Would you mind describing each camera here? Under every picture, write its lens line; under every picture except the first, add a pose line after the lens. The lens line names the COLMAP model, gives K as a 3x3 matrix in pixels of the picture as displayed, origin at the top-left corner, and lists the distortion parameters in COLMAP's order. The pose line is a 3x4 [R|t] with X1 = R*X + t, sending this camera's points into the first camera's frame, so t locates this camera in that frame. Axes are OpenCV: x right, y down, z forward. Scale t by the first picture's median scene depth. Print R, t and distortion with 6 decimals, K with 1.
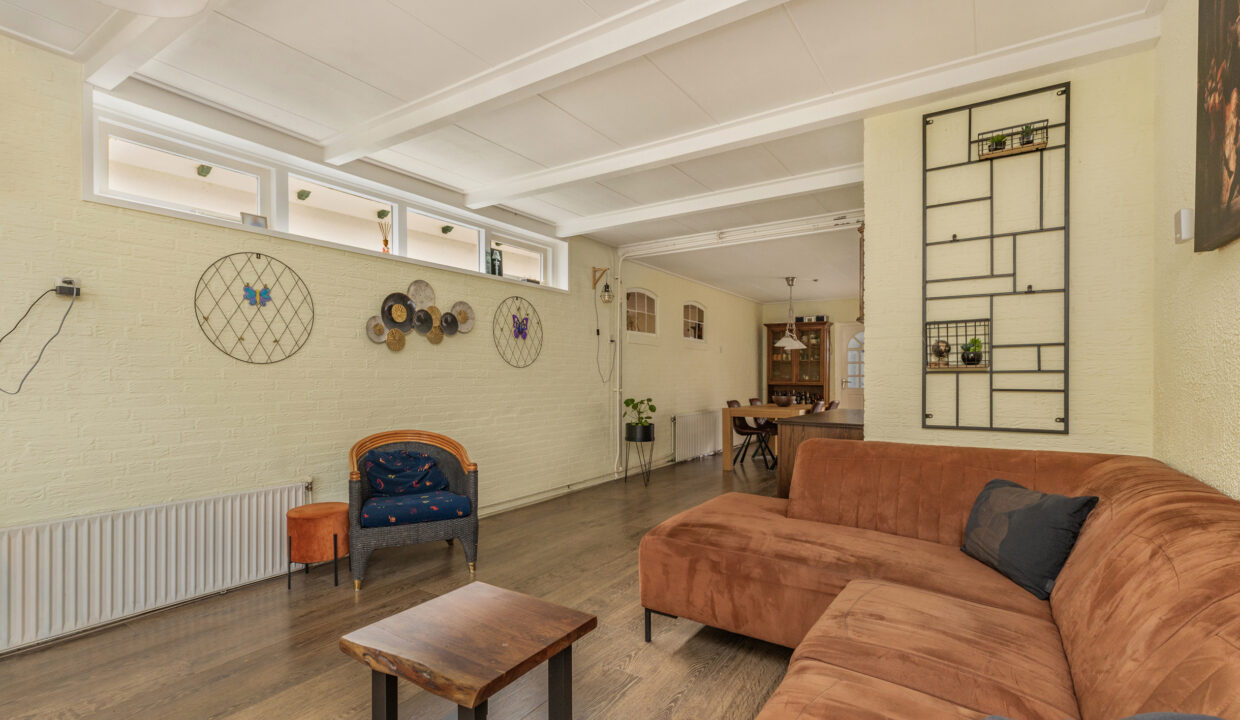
lens RADIAL K [[567.5, 0, 614.9], [0, 567.5, 378.1], [0, 0, 1]] dist [0.004306, 0.000294]
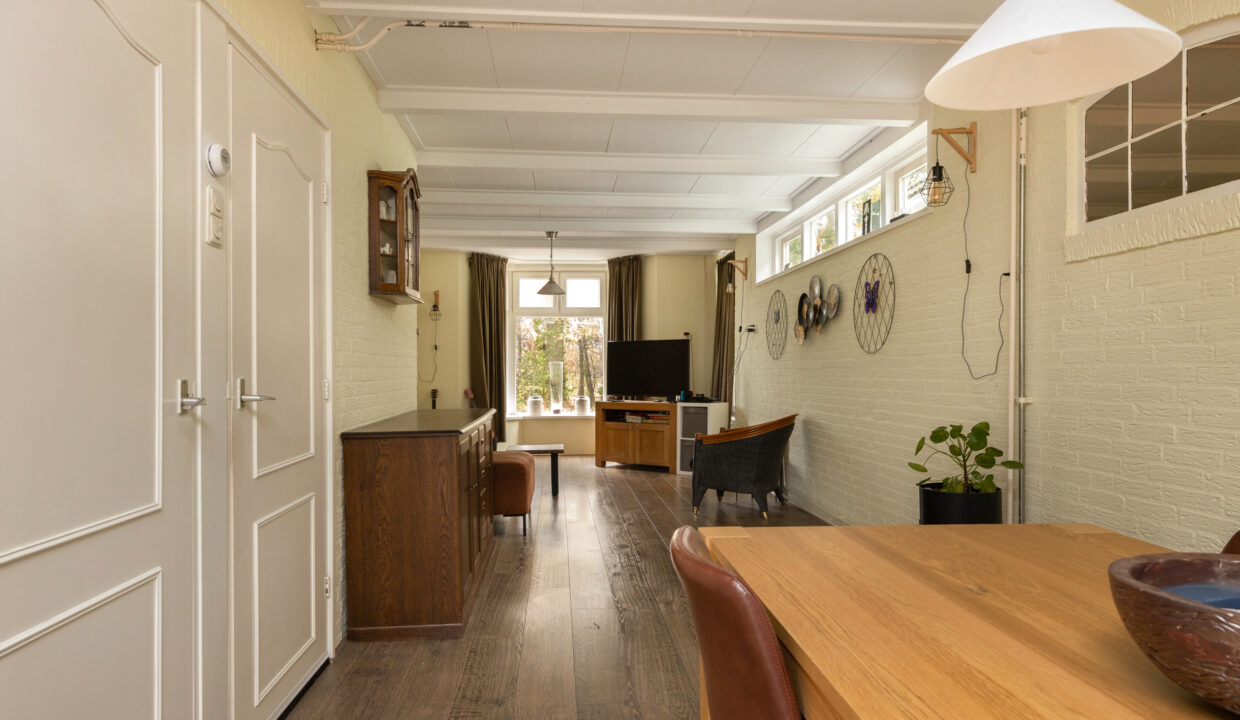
lens RADIAL K [[755.4, 0, 619.4], [0, 755.4, 368.3], [0, 0, 1]] dist [0.001245, -0.001529]
pose [[-0.784537, 0.003529, -0.620072, 1.191753], [0.003544, 0.999993, 0.001207, -0.005594], [0.620072, -0.001250, -0.784544, 2.743873]]
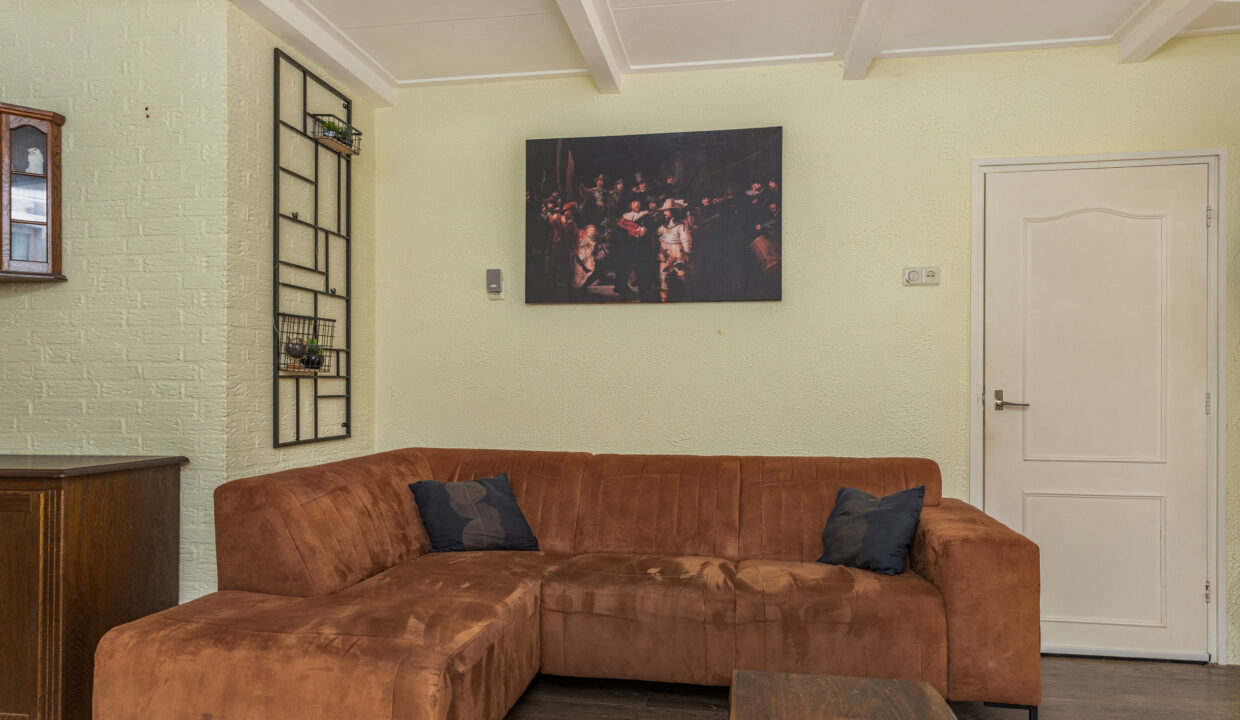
lens RADIAL K [[777.0, 0, 623.5], [0, 777.0, 377.5], [0, 0, 1]] dist [0.001866, 0.003495]
pose [[-0.414271, 0.005097, 0.910139, -0.630337], [-0.001110, 0.999981, -0.006105, -0.003363], [-0.910153, -0.003539, -0.414257, 1.011686]]
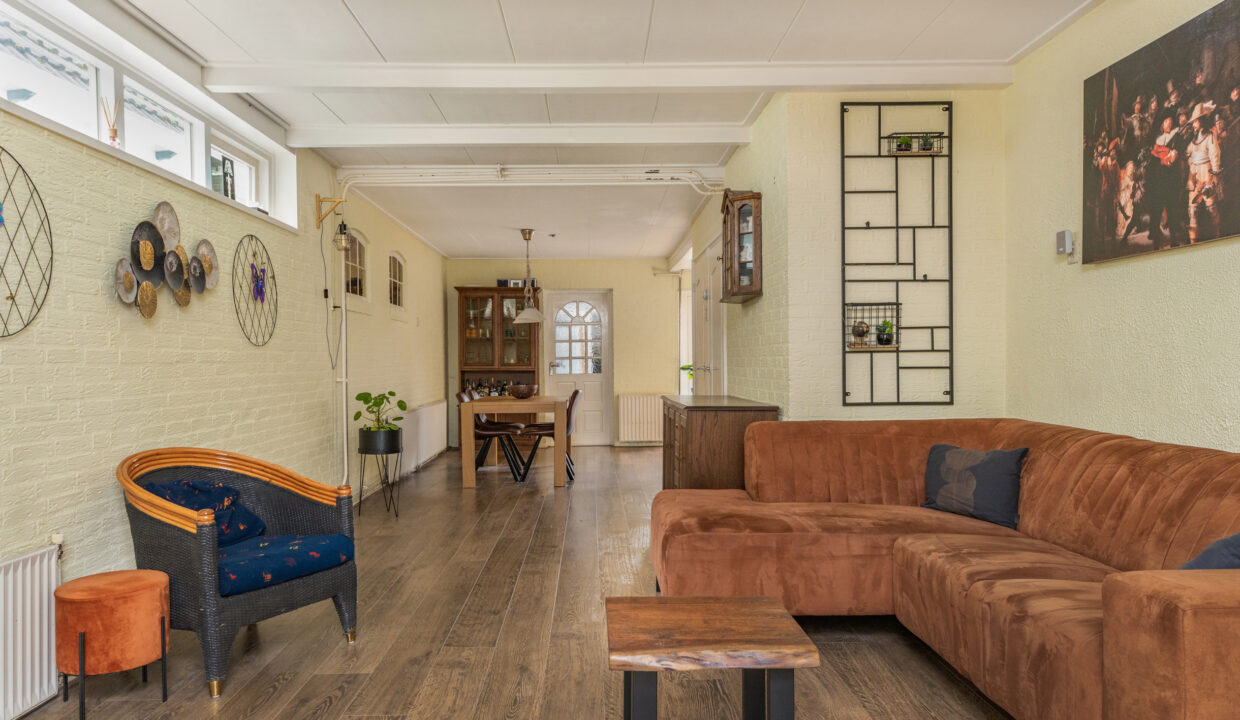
lens RADIAL K [[865.2, 0, 609.6], [0, 865.2, 365.0], [0, 0, 1]] dist [0.017873, -0.002493]
pose [[0.821978, -0.009328, 0.569442, -0.705634], [0.008718, 0.999955, 0.003796, 0.004040], [-0.569452, 0.001844, 0.822023, -0.052291]]
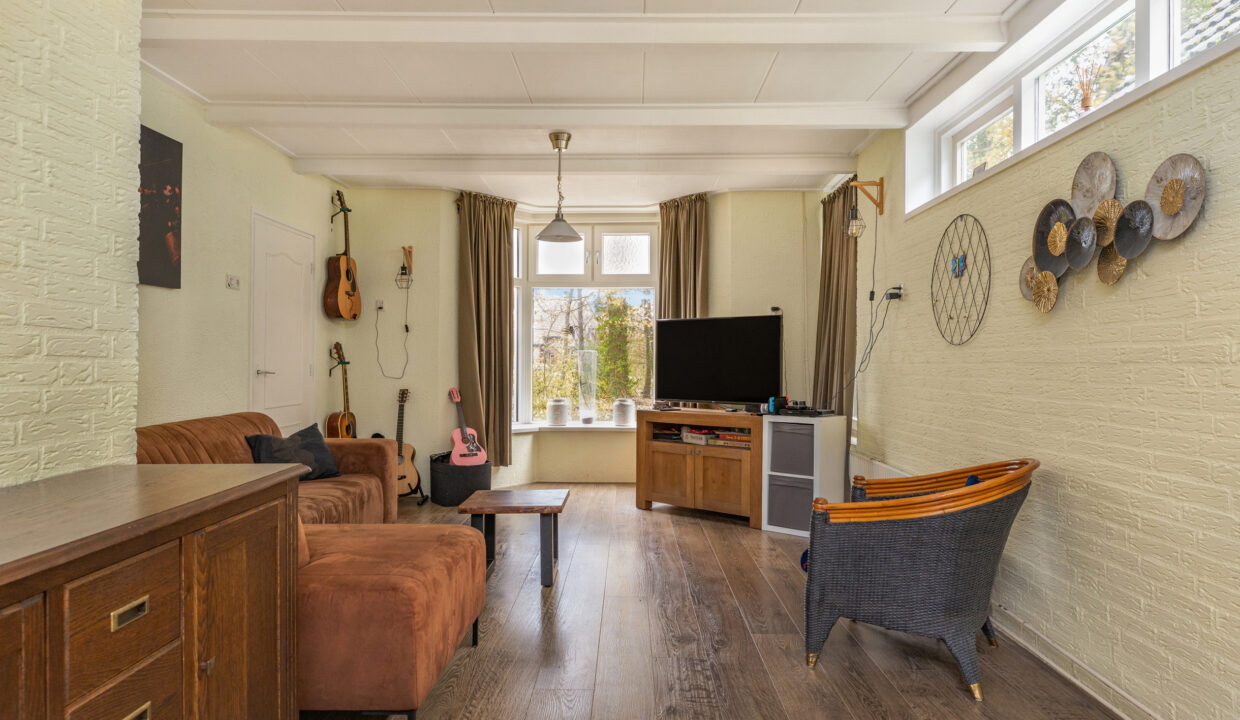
lens RADIAL K [[755.4, 0, 616.6], [0, 755.4, 348.5], [0, 0, 1]] dist [0.001245, -0.001529]
pose [[-0.842101, -0.008540, -0.539252, 0.472138], [-0.001508, 0.999908, -0.013480, -0.005037], [0.539318, -0.010538, -0.842036, 1.918317]]
